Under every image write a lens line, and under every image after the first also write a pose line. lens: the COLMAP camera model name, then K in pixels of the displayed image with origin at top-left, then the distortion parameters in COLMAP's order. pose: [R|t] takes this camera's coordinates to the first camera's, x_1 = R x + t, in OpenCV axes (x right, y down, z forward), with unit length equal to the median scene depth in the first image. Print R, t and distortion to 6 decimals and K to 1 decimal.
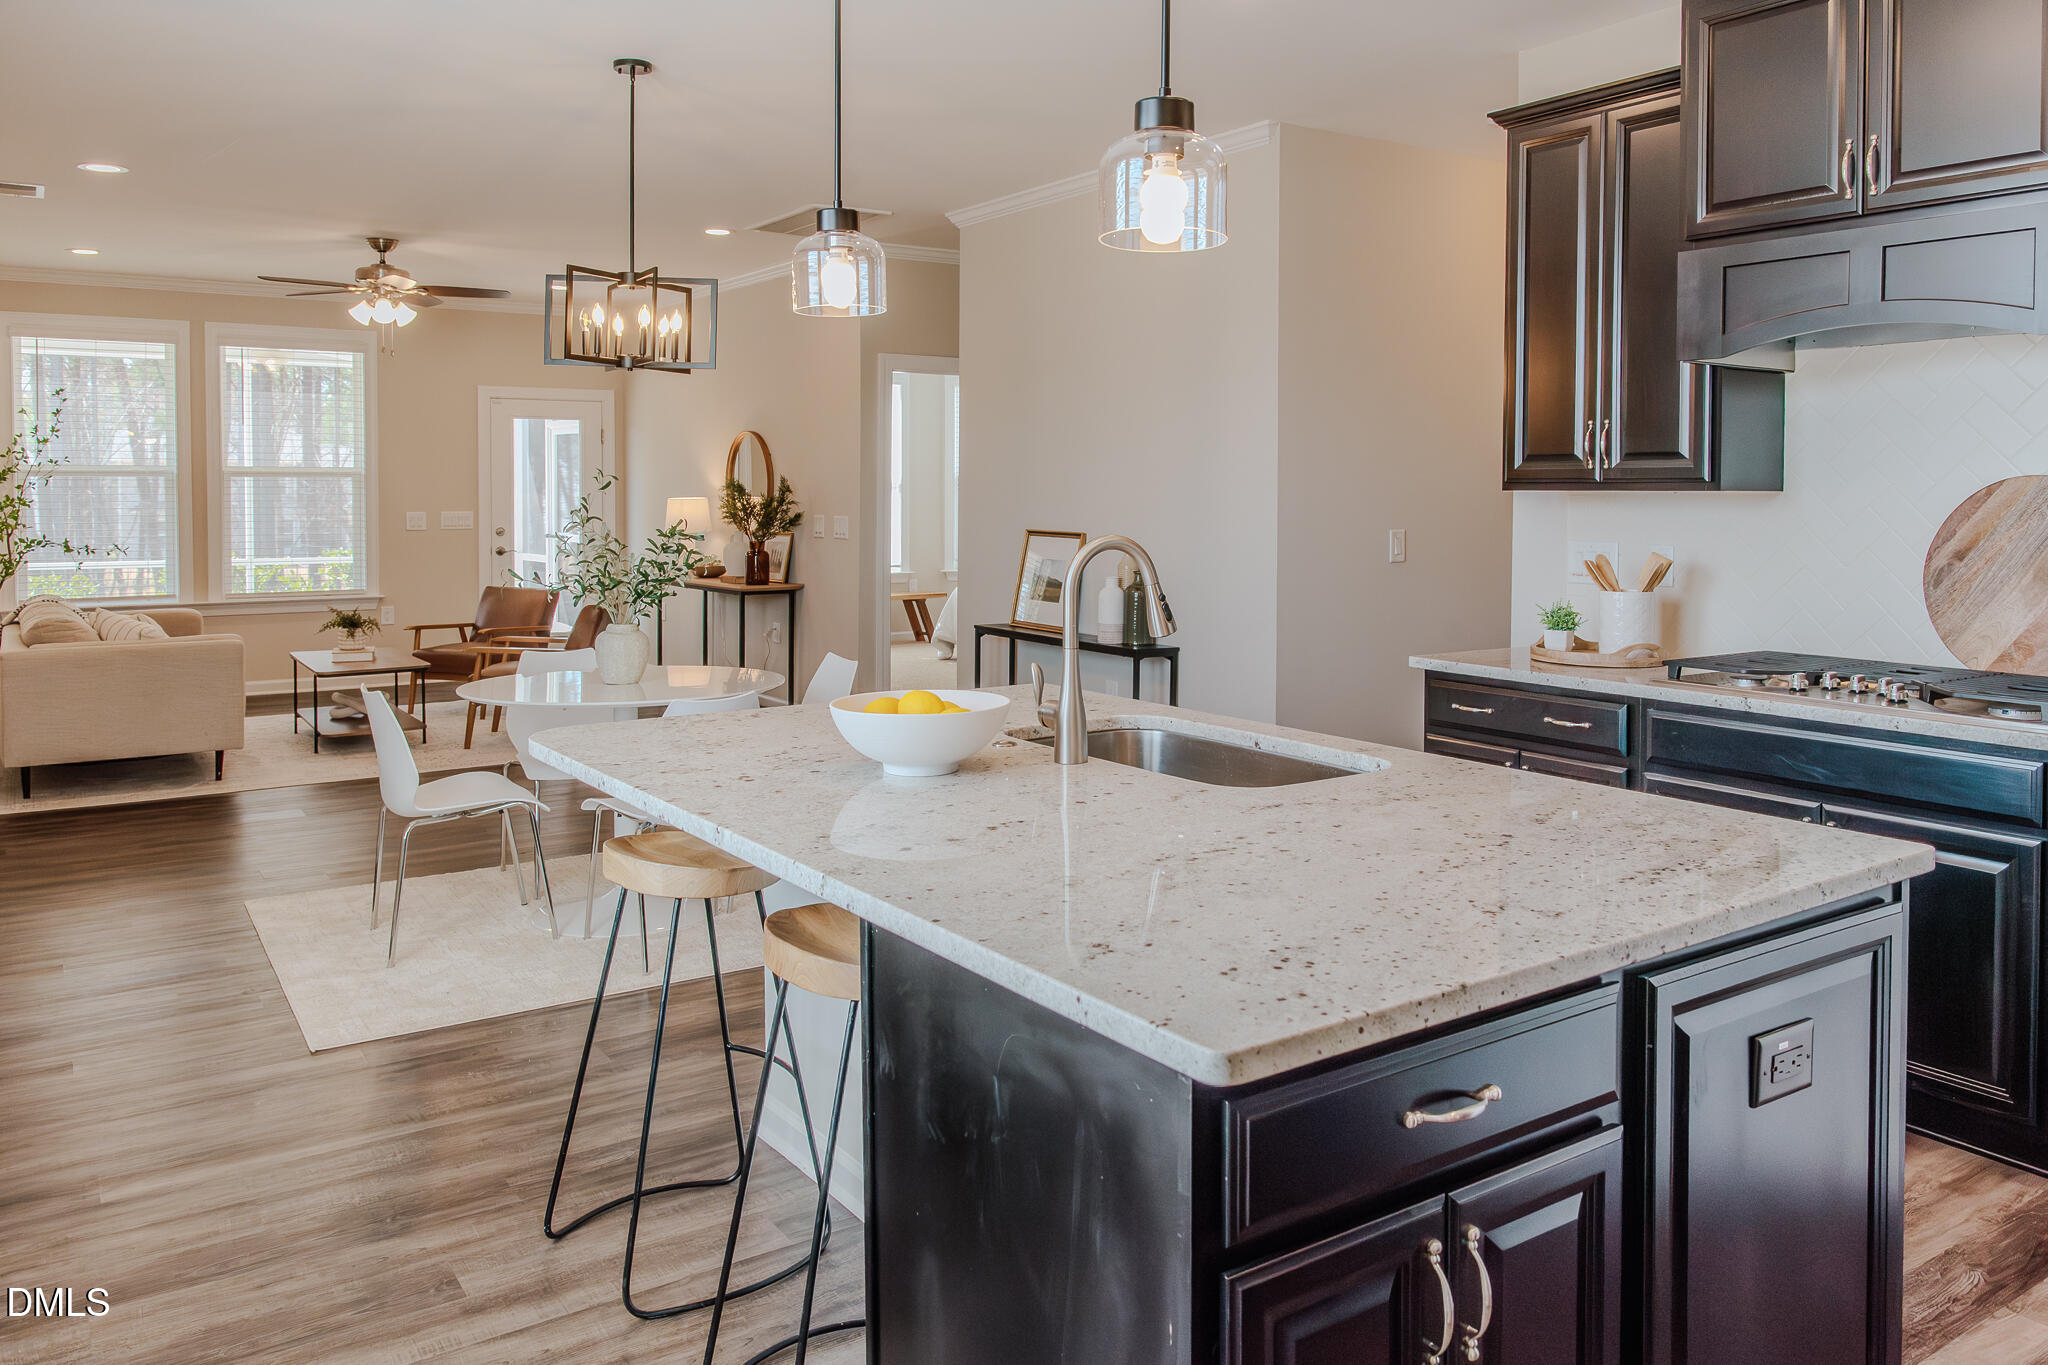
lens RADIAL K [[1516.7, 0, 1036.4], [0, 1516.7, 514.0], [0, 0, 1]] dist [0.000322, 0.002476]
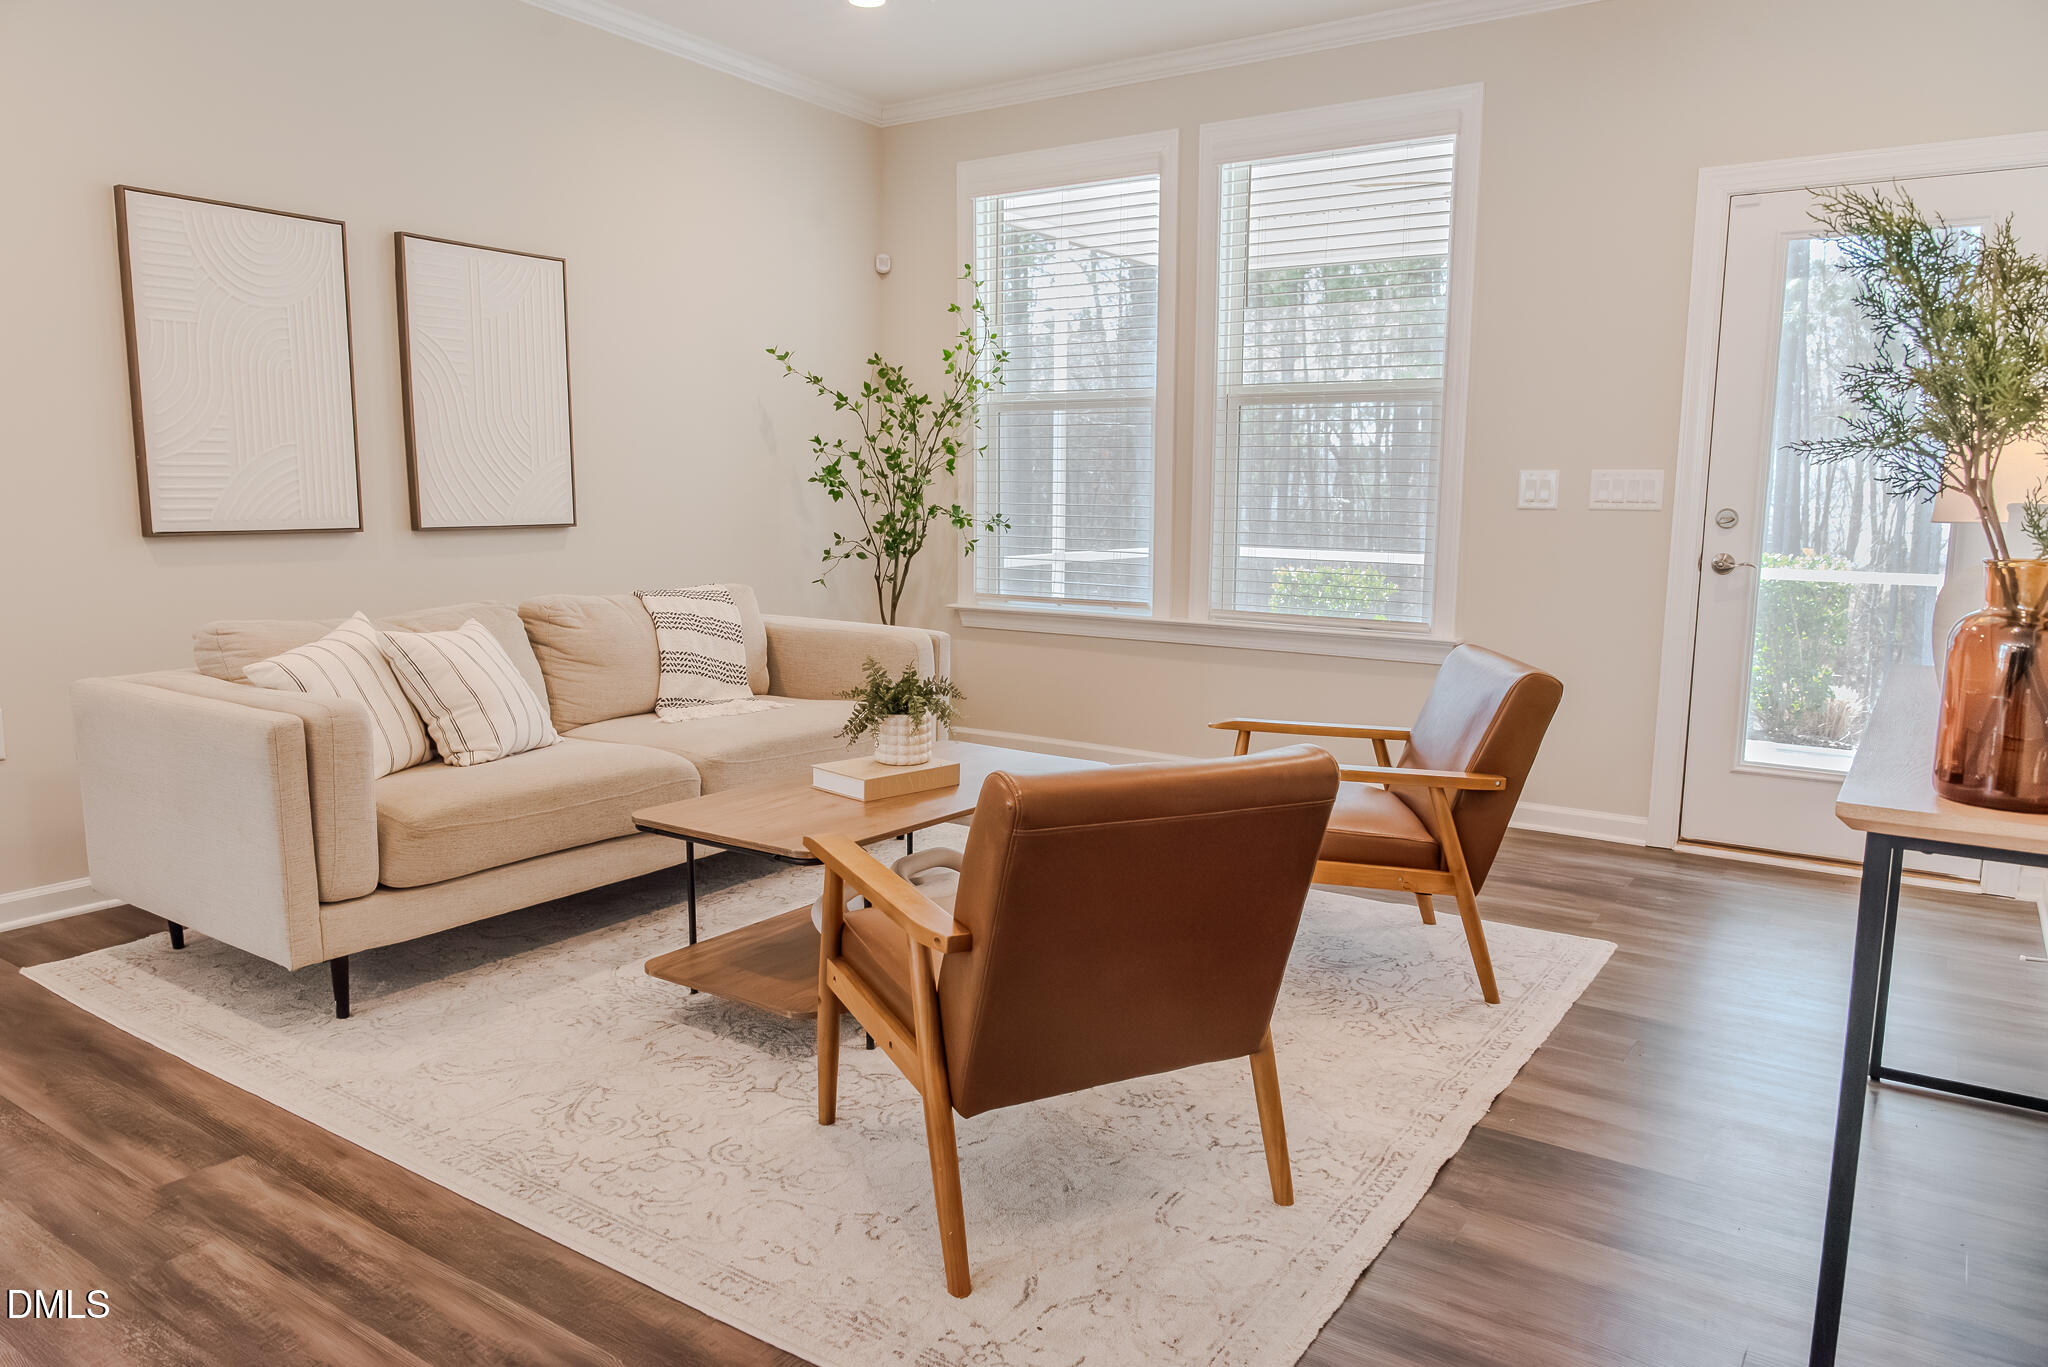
lens RADIAL K [[1387.9, 0, 1026.8], [0, 1387.9, 694.2], [0, 0, 1]] dist [-0.005136, -0.002381]
pose [[0.377991, 0.140600, -0.915071, -0.077156], [-0.025897, 0.989620, 0.141357, 0.012822], [0.925447, -0.029734, 0.377709, 0.813367]]
